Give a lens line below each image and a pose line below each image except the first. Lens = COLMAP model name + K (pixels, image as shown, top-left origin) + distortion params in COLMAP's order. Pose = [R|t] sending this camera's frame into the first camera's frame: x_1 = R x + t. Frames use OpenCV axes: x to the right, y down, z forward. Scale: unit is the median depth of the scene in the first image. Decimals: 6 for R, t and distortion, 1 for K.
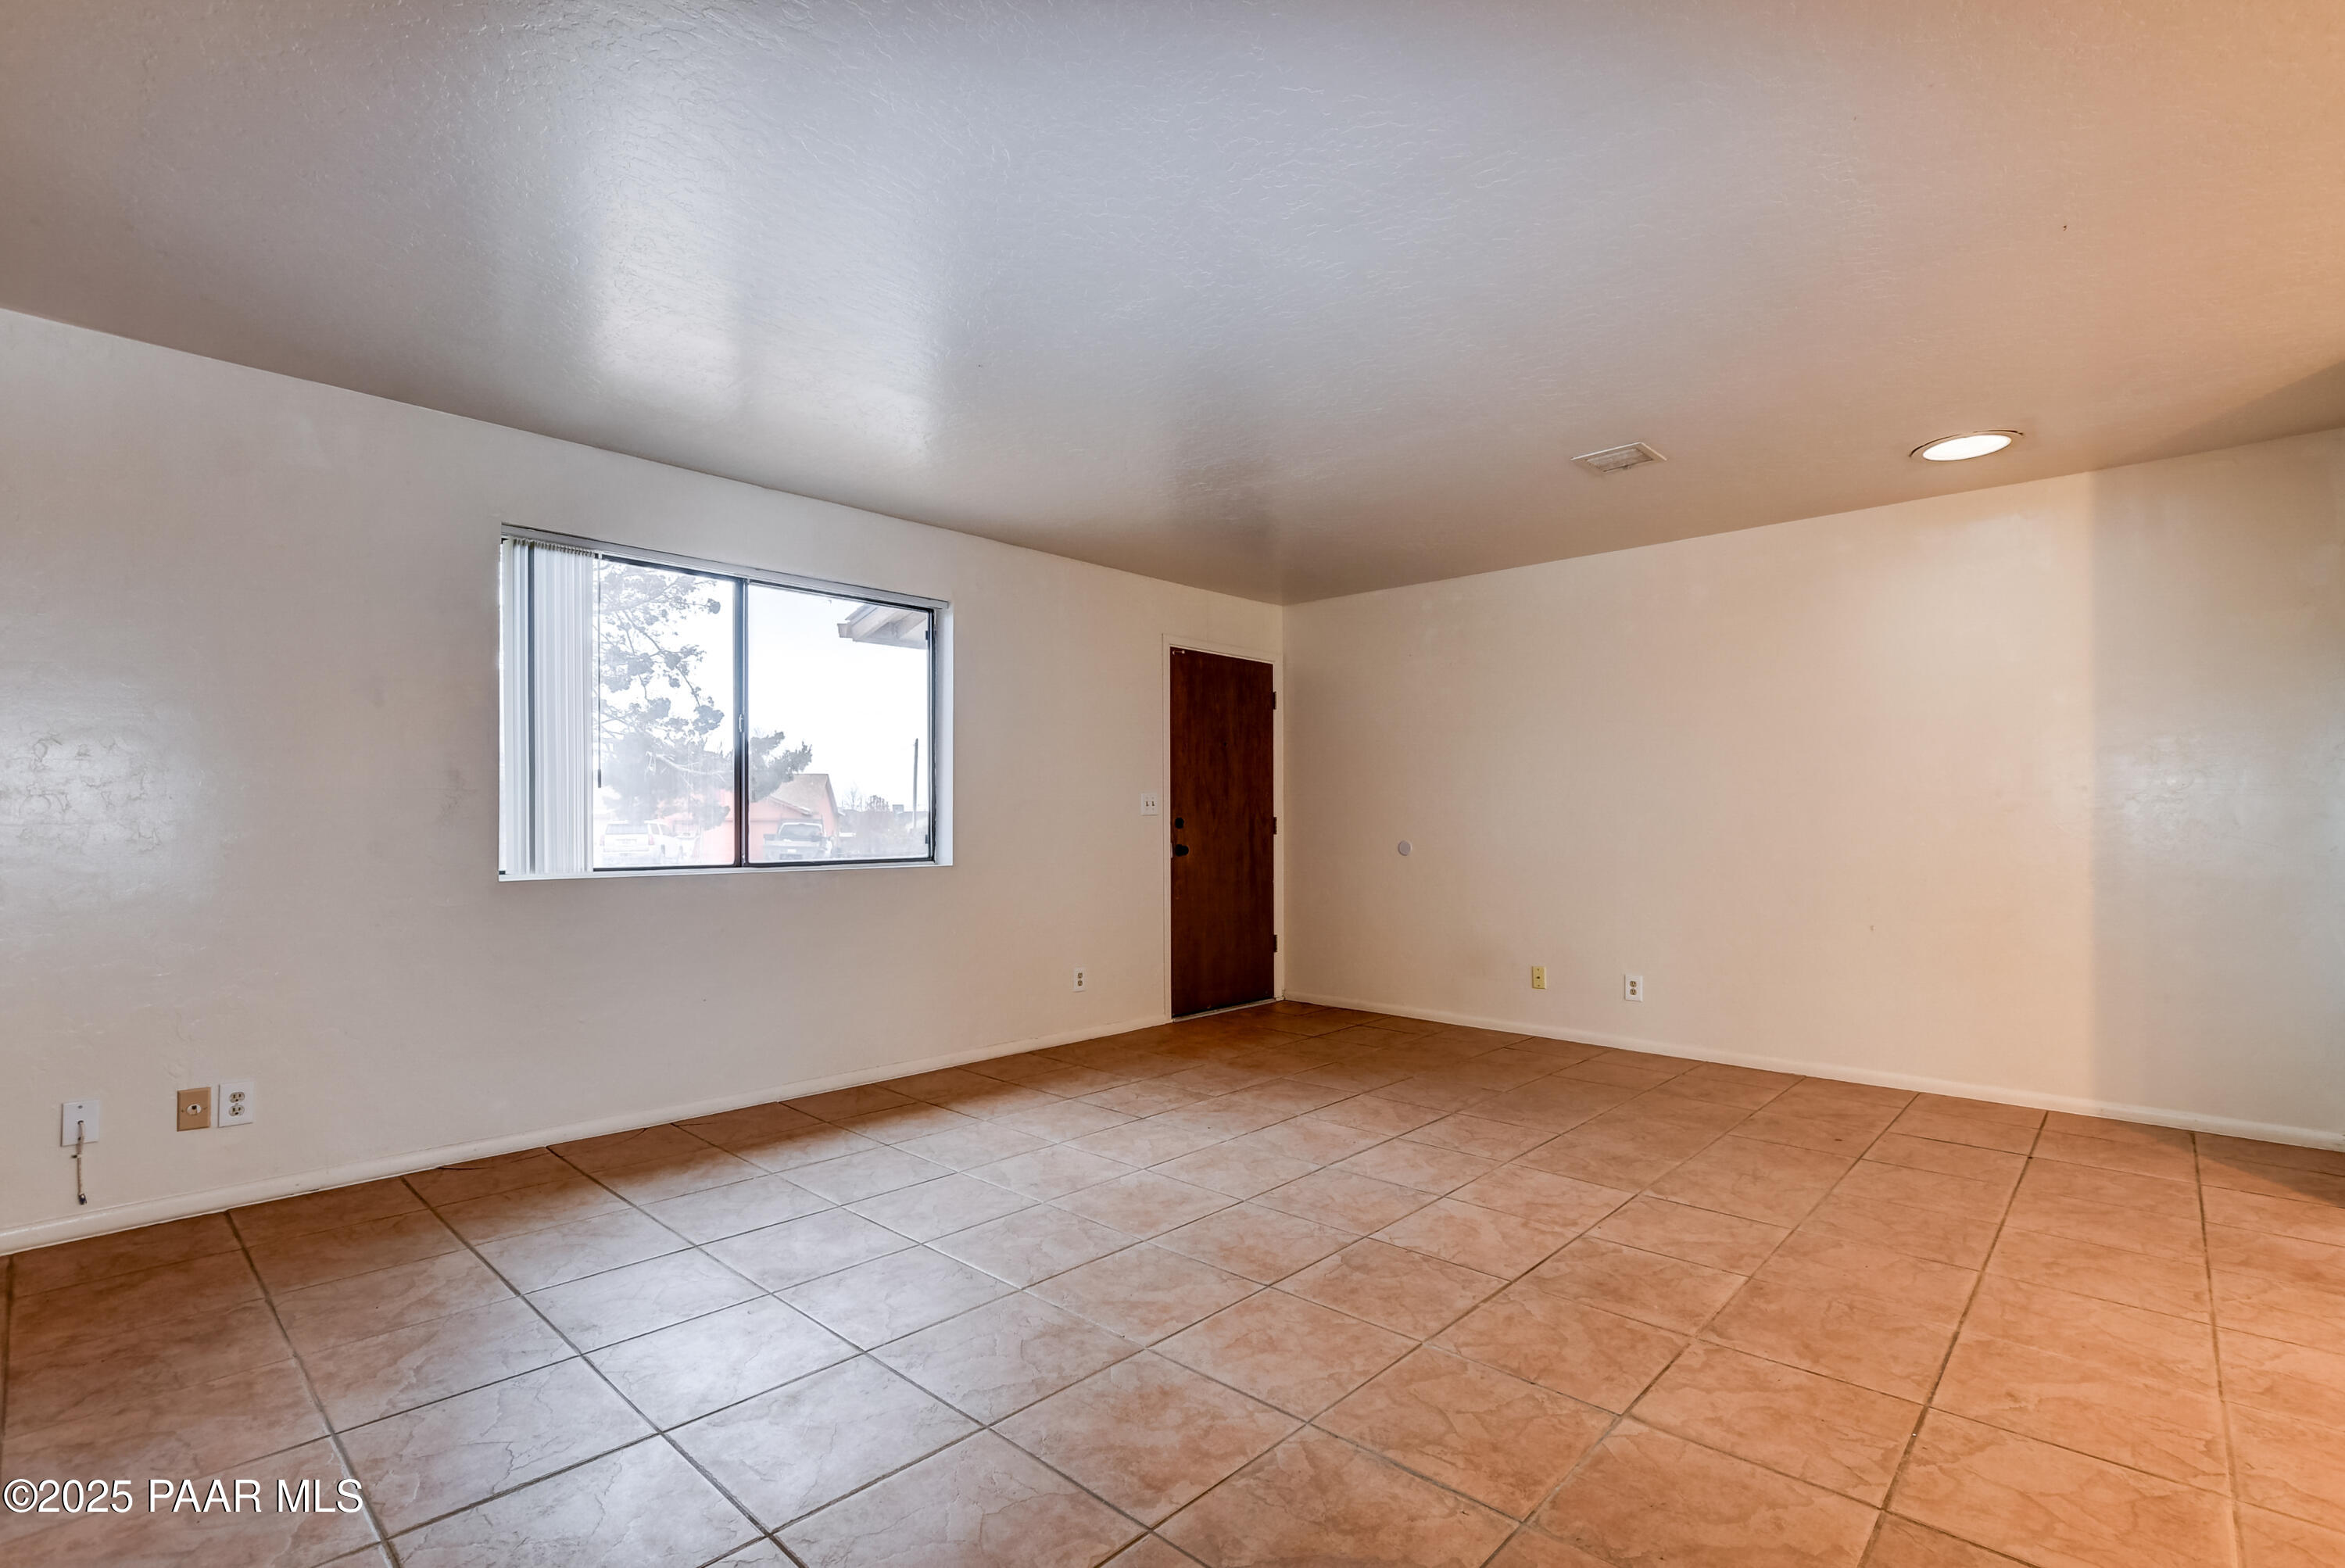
lens RADIAL K [[1085.1, 0, 1179.7], [0, 1085.1, 802.5], [0, 0, 1]] dist [-0.017000, -0.000444]
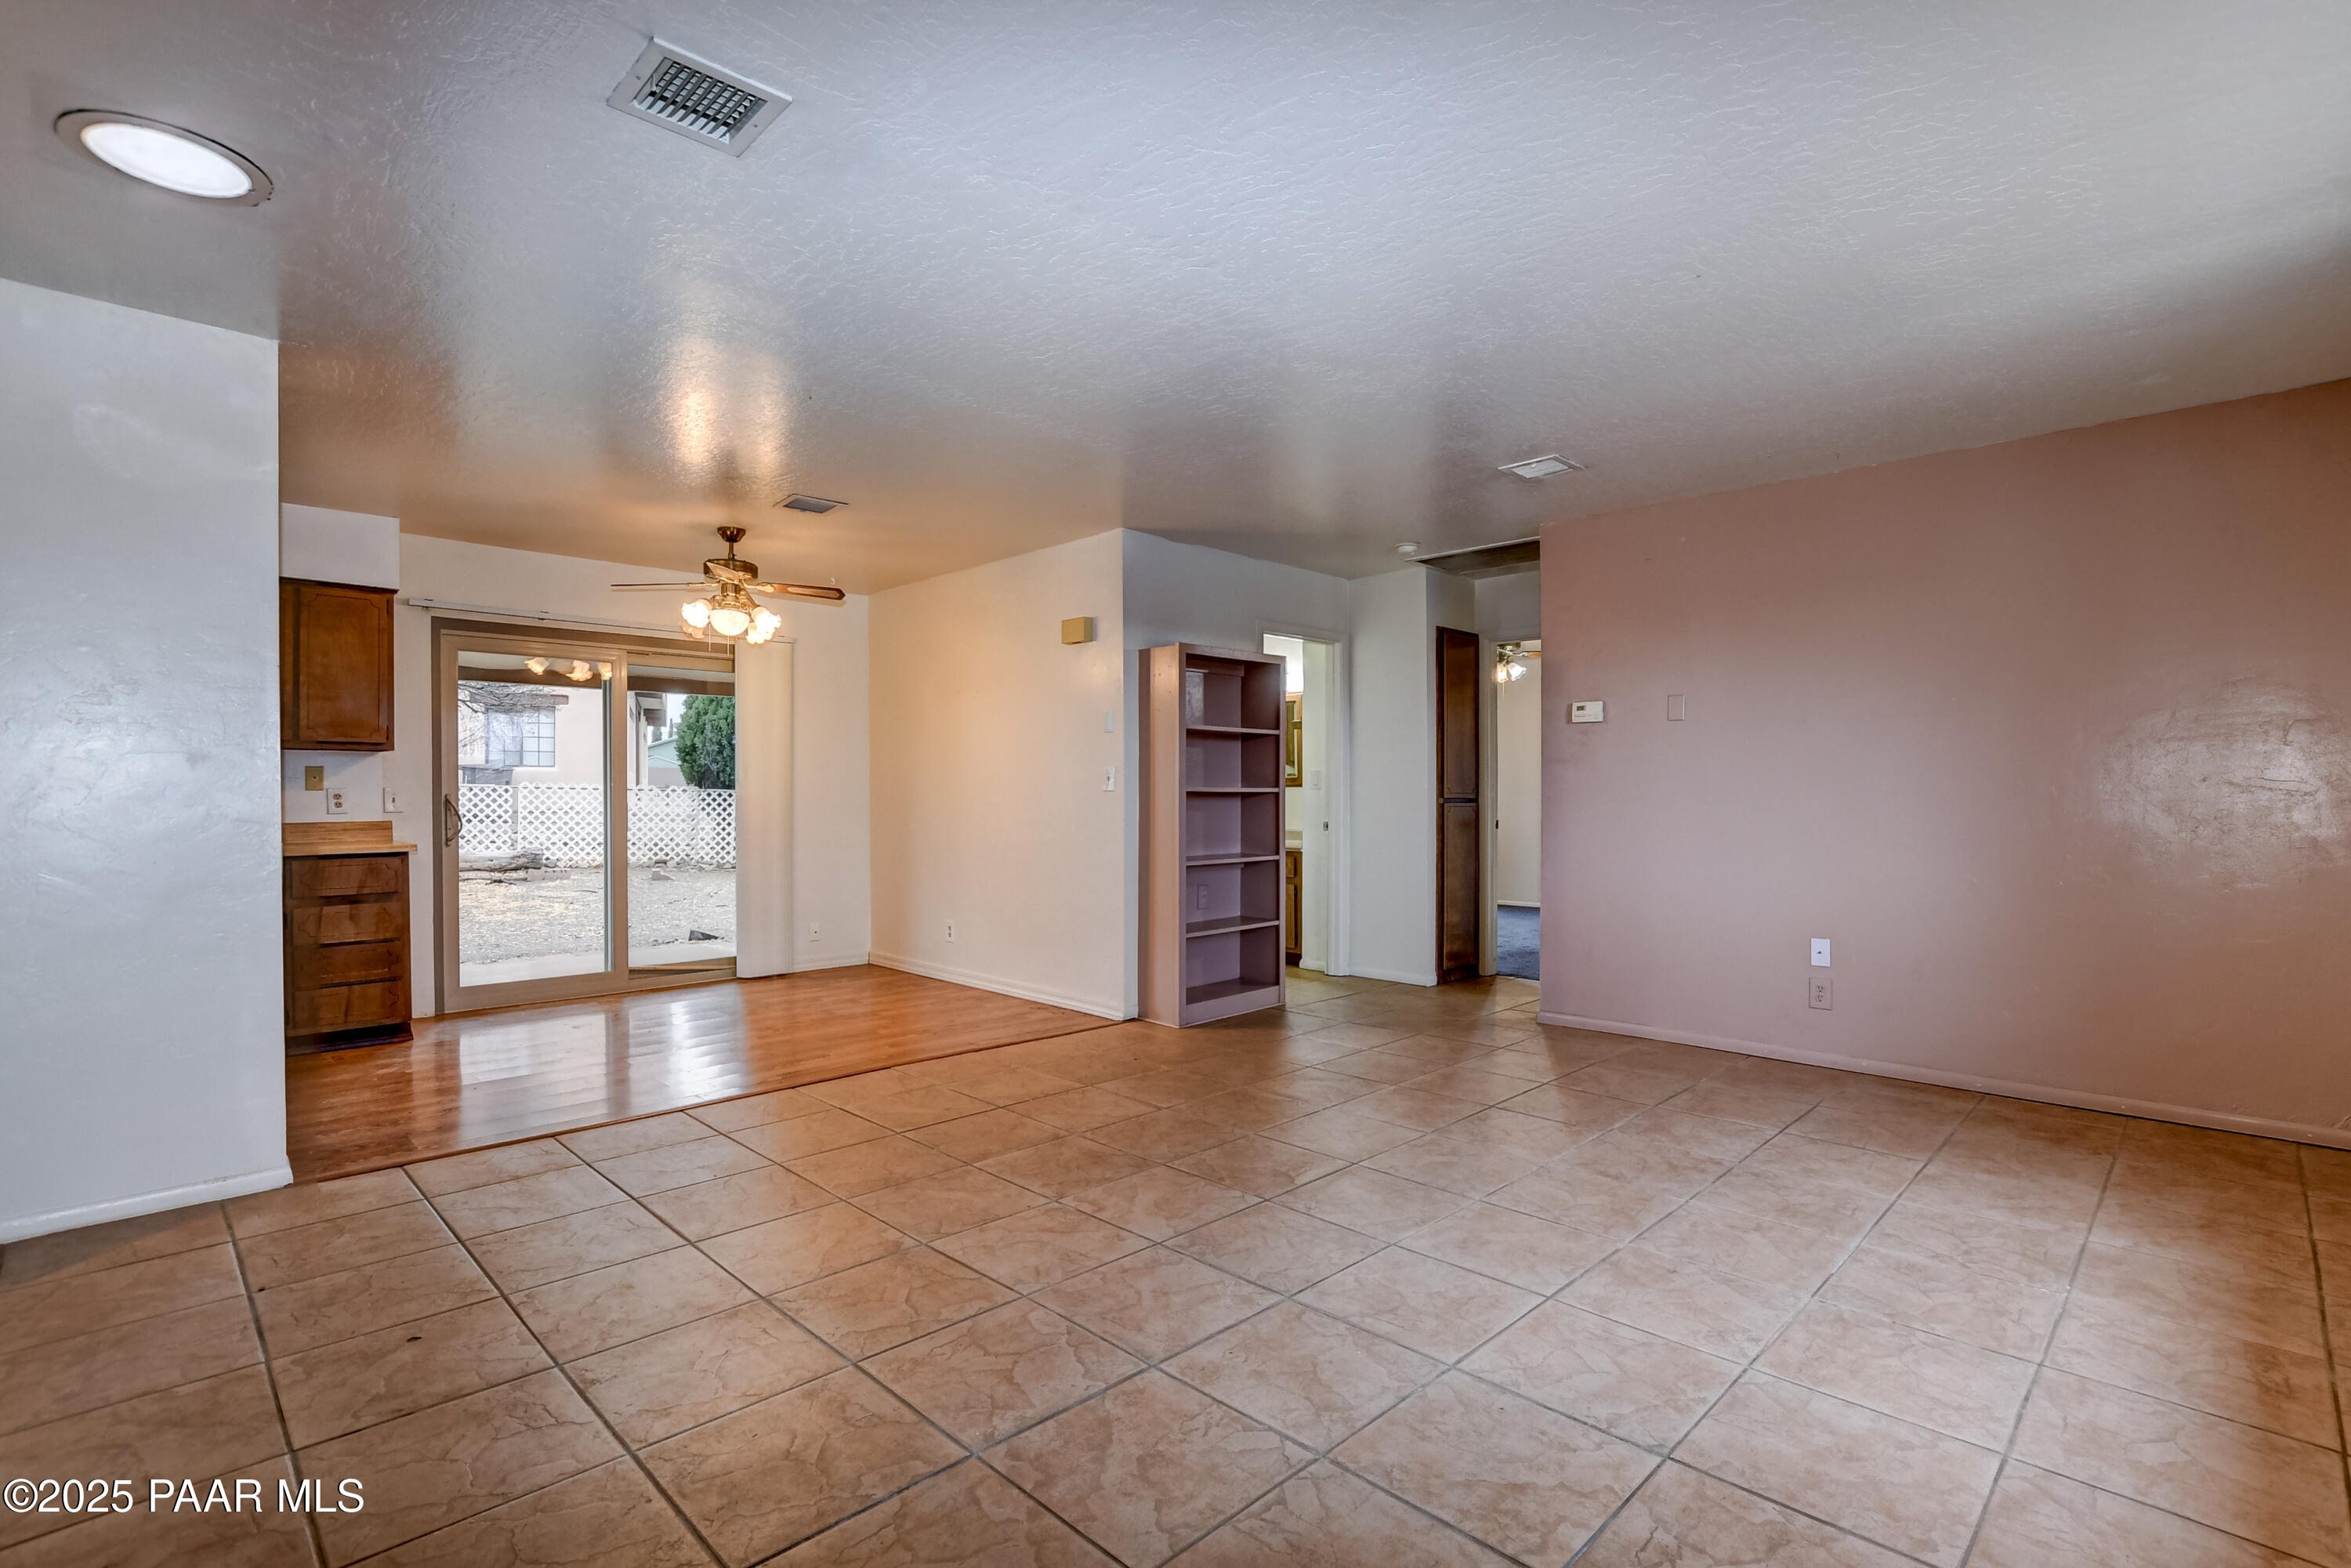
lens RADIAL K [[1087.8, 0, 1182.8], [0, 1087.8, 802.6], [0, 0, 1]] dist [-0.017000, -0.000444]
pose [[-0.999329, 0.000024, 0.036631, 0.206552], [-0.000338, 0.999951, -0.009884, 0.028119], [-0.036630, -0.009890, -0.999280, 1.977671]]
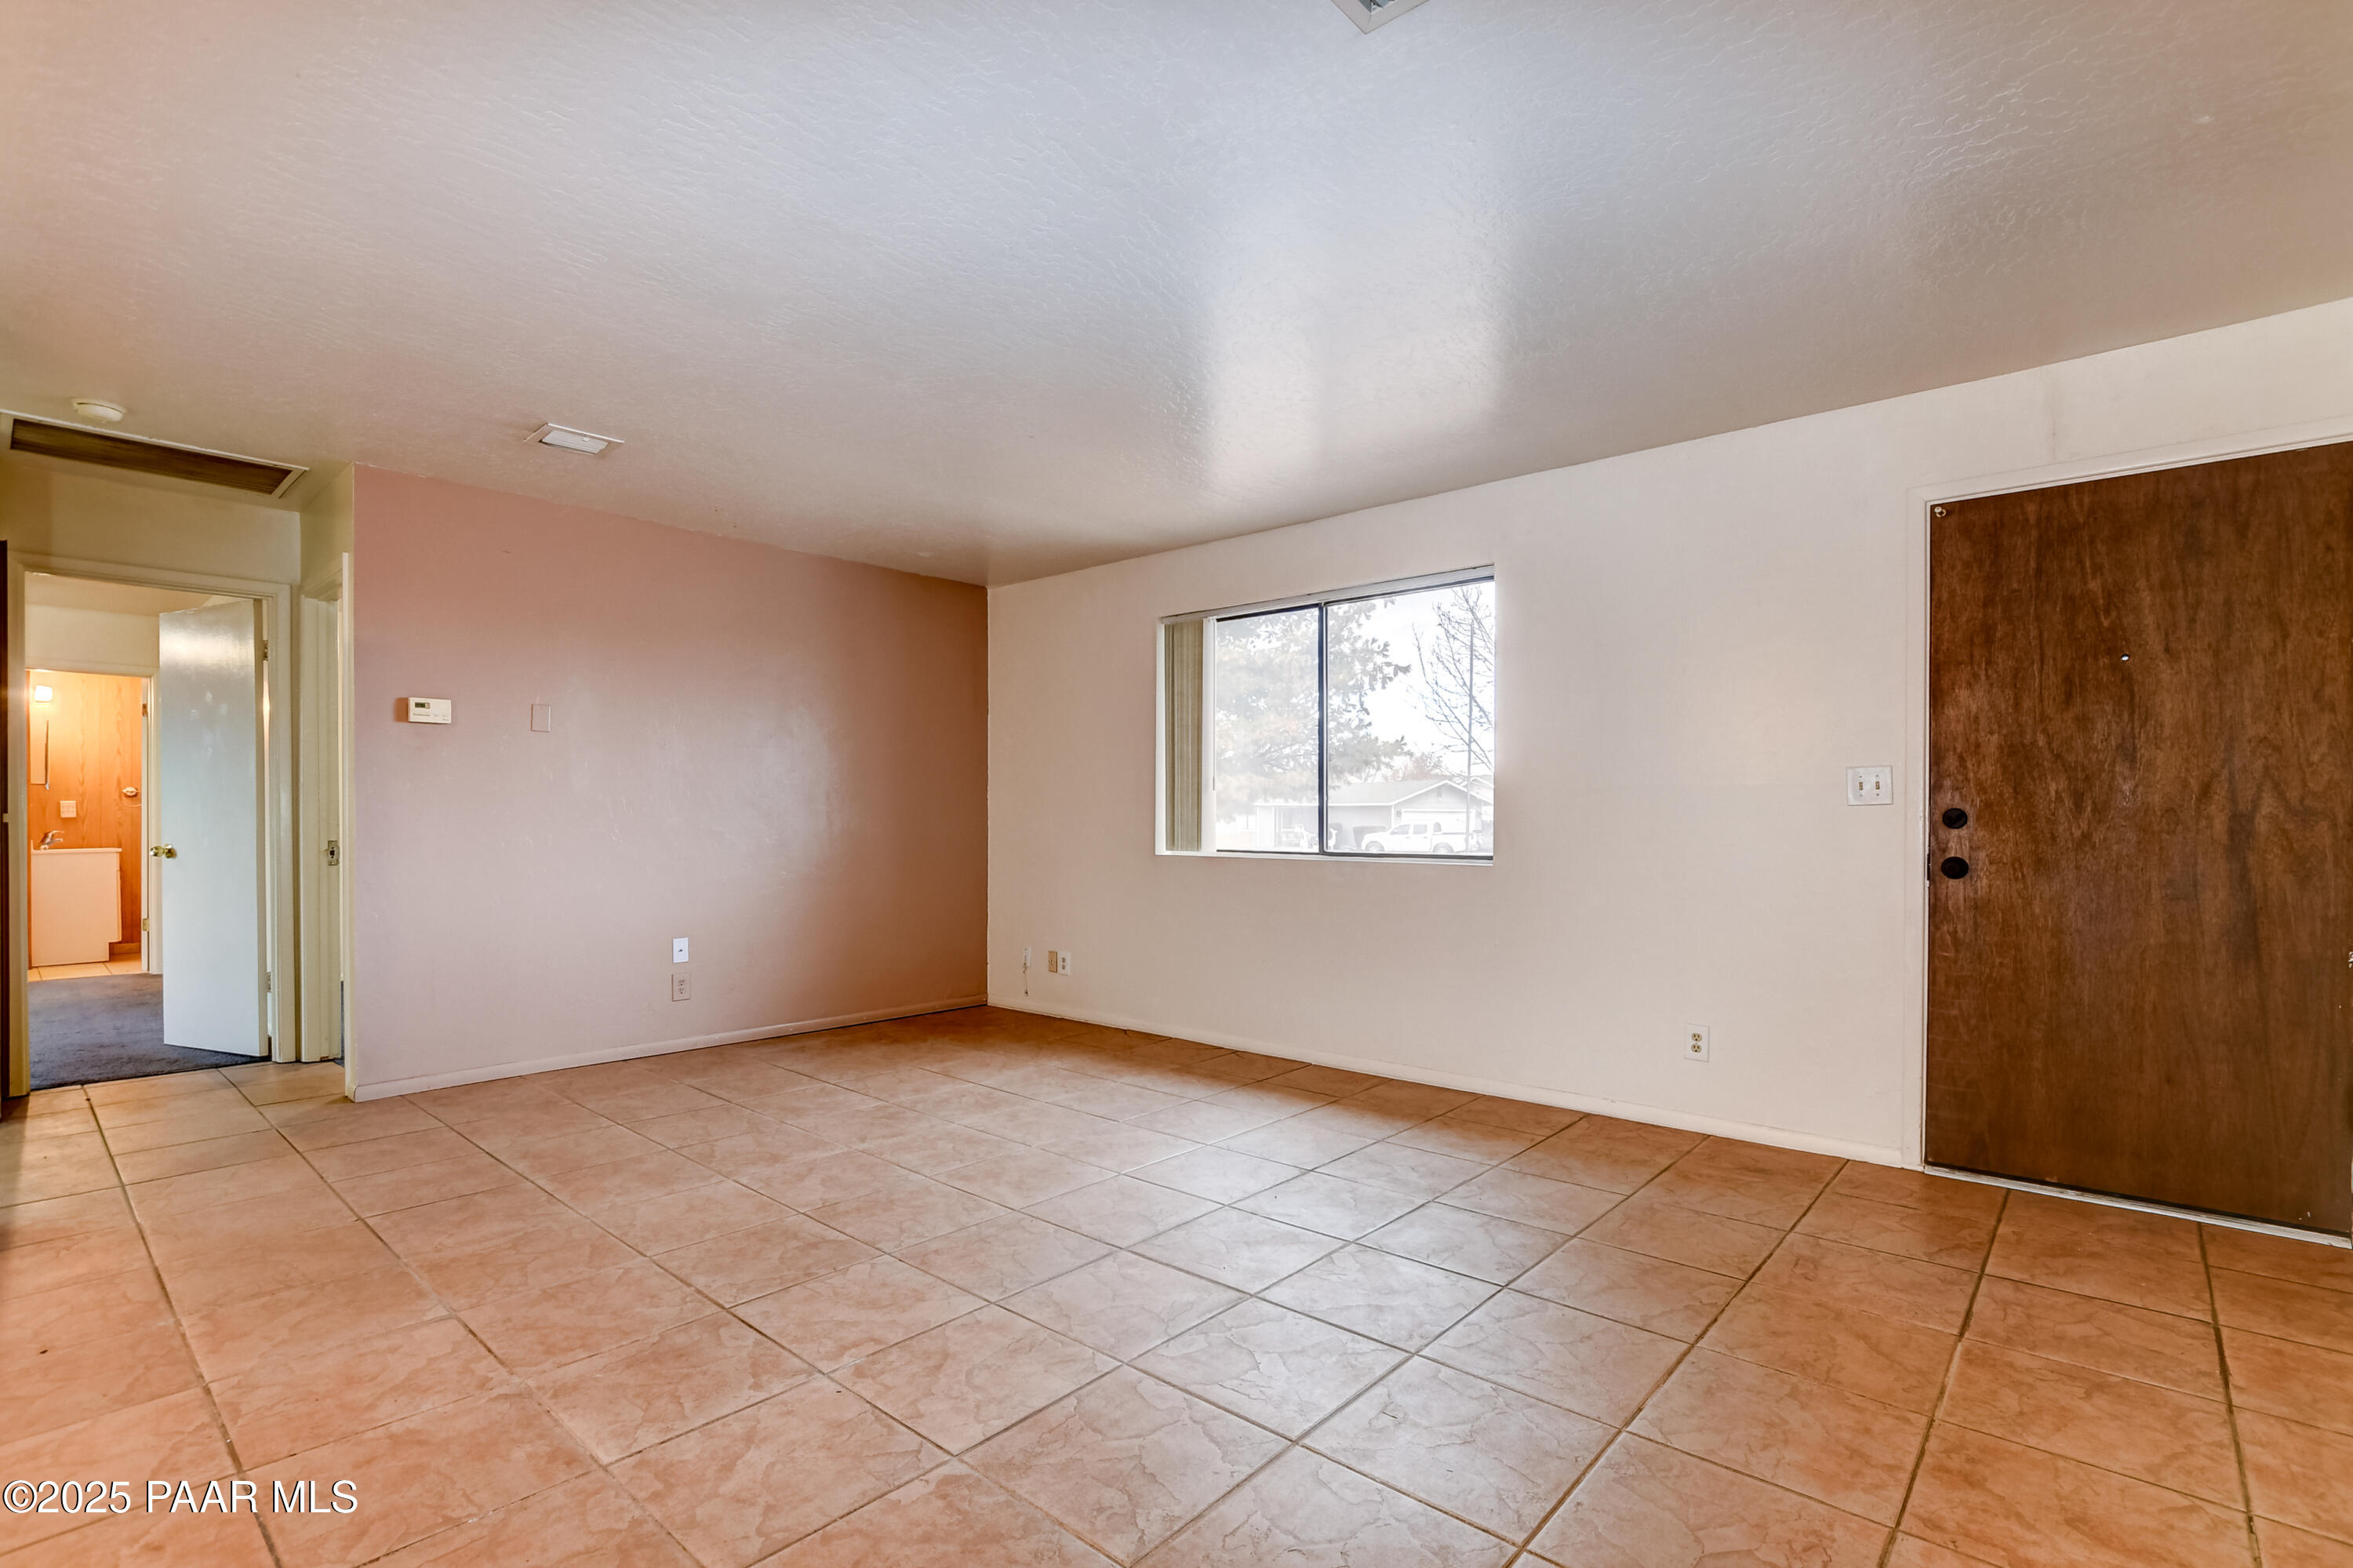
lens RADIAL K [[1083.0, 0, 1176.6], [0, 1083.0, 825.2], [0, 0, 1]] dist [-0.029850, 0.006854]
pose [[0.022507, 0.007652, -0.999717, 1.072065], [0.015734, 0.999844, 0.008007, 0.023639], [0.999623, -0.015909, 0.022383, 1.193201]]
